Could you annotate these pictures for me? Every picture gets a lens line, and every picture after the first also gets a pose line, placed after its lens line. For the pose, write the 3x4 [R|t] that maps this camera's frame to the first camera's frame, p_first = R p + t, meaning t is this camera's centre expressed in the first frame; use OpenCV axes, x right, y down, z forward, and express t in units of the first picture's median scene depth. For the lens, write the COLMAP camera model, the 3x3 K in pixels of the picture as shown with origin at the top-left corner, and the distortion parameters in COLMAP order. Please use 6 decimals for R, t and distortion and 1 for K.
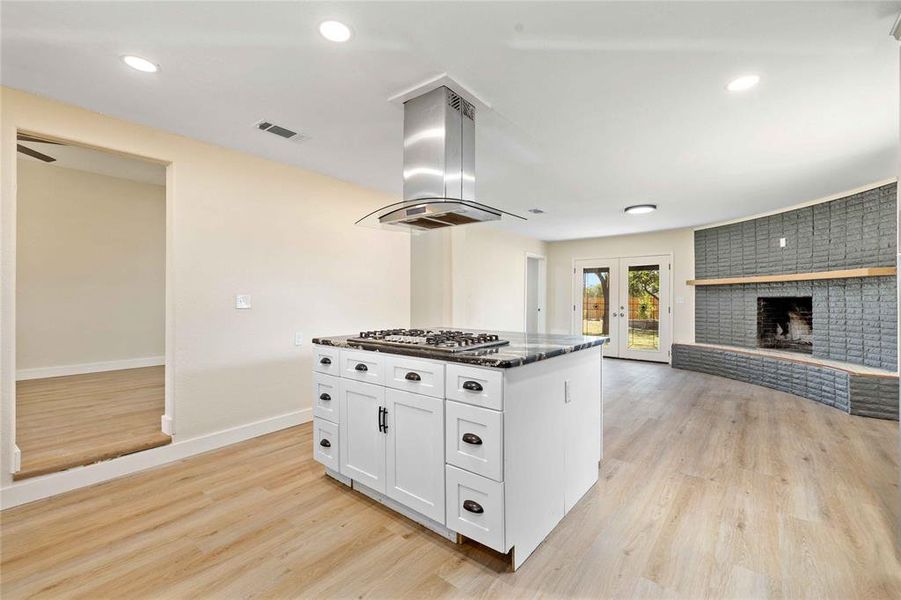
lens RADIAL K [[381.4, 0, 446.8], [0, 381.4, 297.5], [0, 0, 1]] dist [-0.000127, -0.001808]
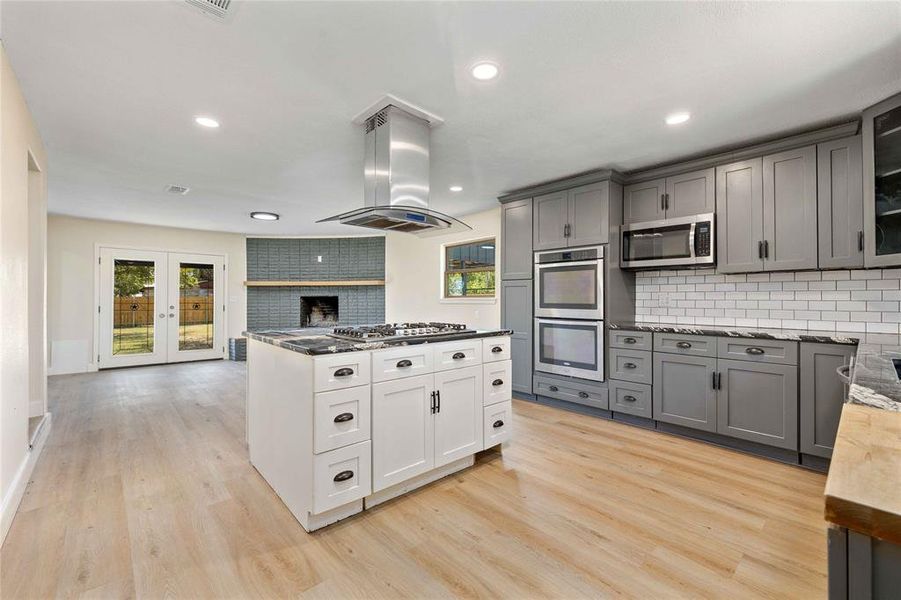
lens RADIAL K [[381.4, 0, 448.6], [0, 381.4, 297.0], [0, 0, 1]] dist [-0.000127, -0.001808]
pose [[0.141294, 0.003739, 0.989961, -0.548502], [-0.001981, 0.999992, -0.003495, 0.005782], [-0.989966, -0.001467, 0.141301, 0.343807]]
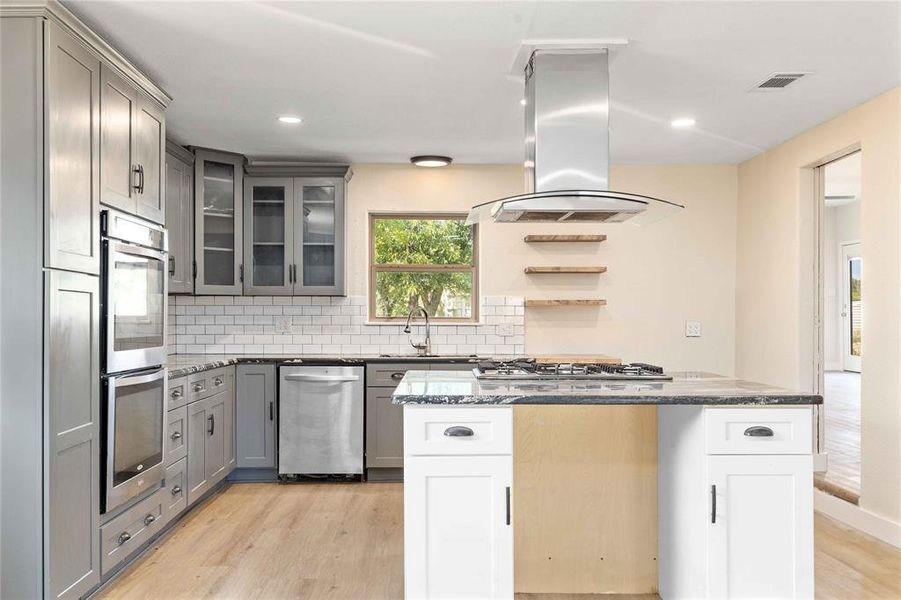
lens RADIAL K [[802.1, 0, 436.1], [0, 802.1, 309.4], [0, 0, 1]] dist [0.007951, 0.010292]
pose [[-0.761206, -0.004161, -0.648497, 0.592301], [0.004210, 0.999927, -0.011358, -0.001327], [0.648497, -0.011377, -0.761132, 1.009109]]
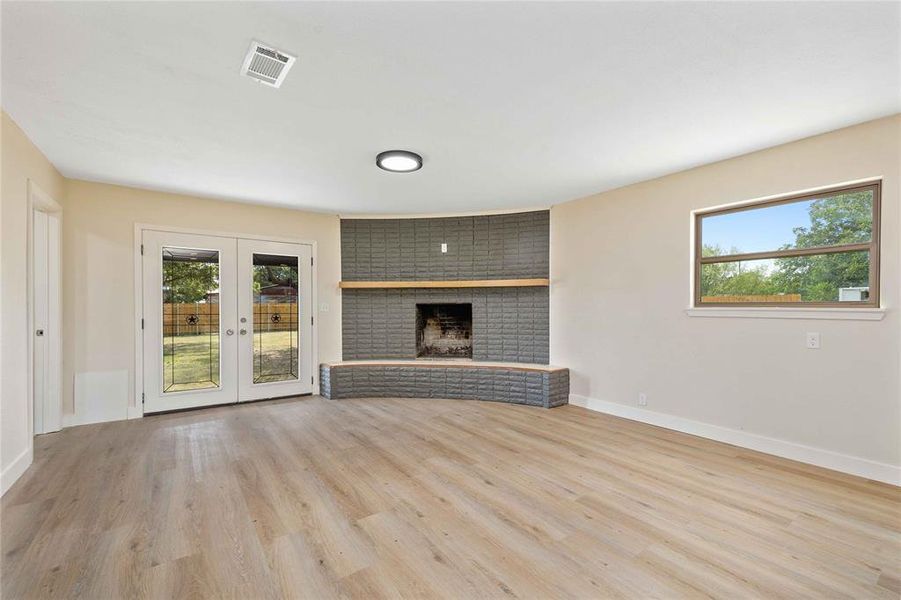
lens RADIAL K [[381.4, 0, 446.3], [0, 381.4, 311.9], [0, 0, 1]] dist [-0.000127, -0.001808]
pose [[0.254424, -0.017451, 0.966935, -0.080877], [-0.001848, 0.999827, 0.018531, 0.002158], [-0.967091, -0.006502, 0.254348, 0.832505]]
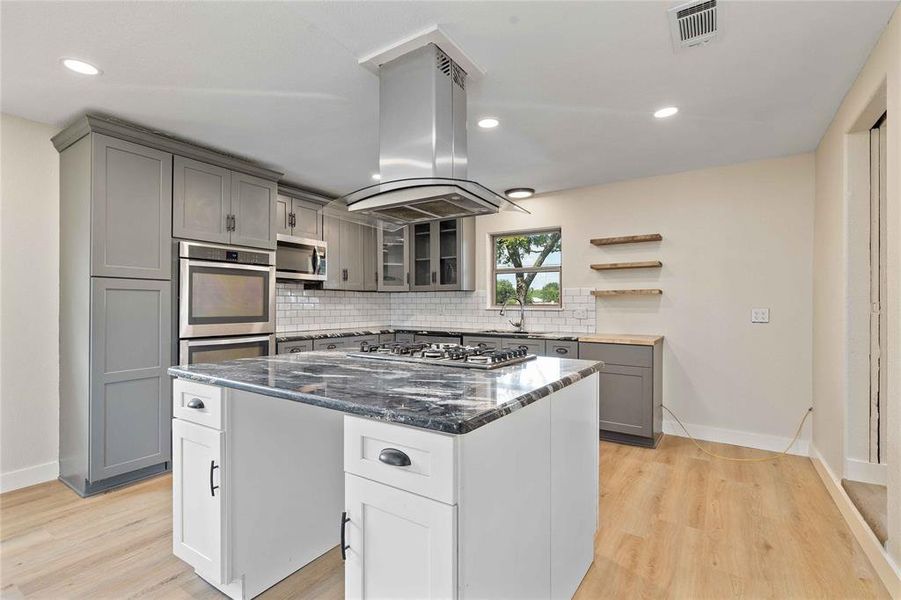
lens RADIAL K [[419.3, 0, 446.7], [0, 419.3, 305.0], [0, 0, 1]] dist [-0.003093, -0.000061]
pose [[-0.993898, 0.002773, -0.110268, 0.015764], [0.003220, 0.999987, -0.003877, 0.001027], [0.110256, -0.004208, -0.993894, 0.941988]]
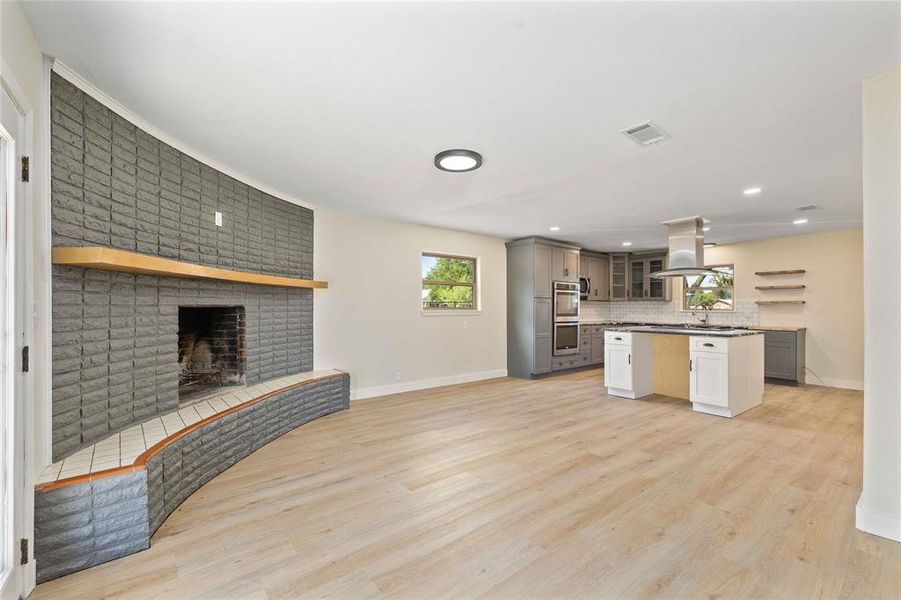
lens RADIAL K [[381.4, 0, 450.0], [0, 381.4, 306.3], [0, 0, 1]] dist [-0.000127, -0.001808]
pose [[-0.977620, -0.000878, 0.210379, 0.425126], [-0.003022, 0.999947, -0.009872, 0.004621], [-0.210359, -0.010287, -0.977570, 1.714325]]
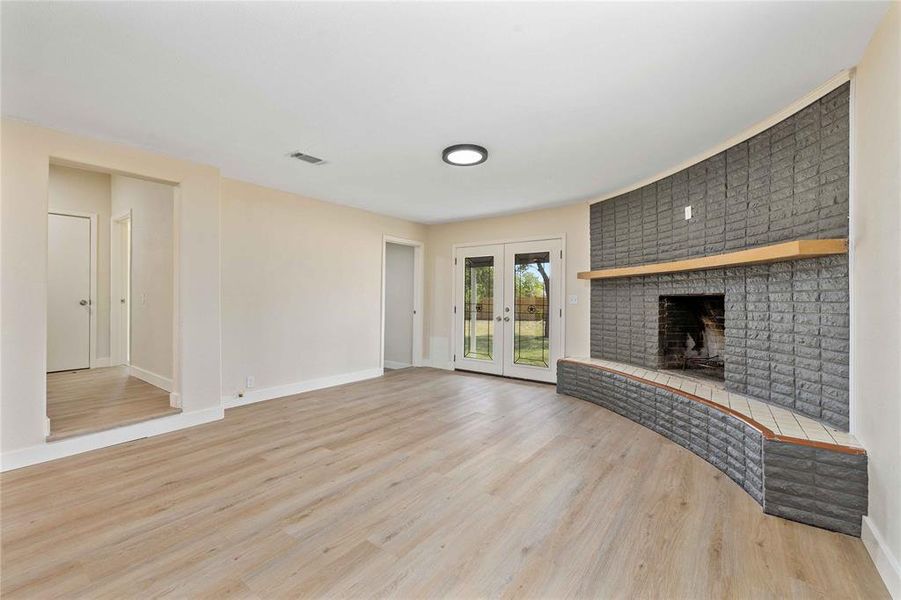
lens RADIAL K [[381.4, 0, 453.3], [0, 381.4, 299.0], [0, 0, 1]] dist [-0.000127, -0.001808]
pose [[0.998093, -0.000388, 0.061729, 0.485683], [0.000020, 0.999982, 0.005950, 0.002182], [-0.061731, -0.005937, 0.998075, 0.406426]]
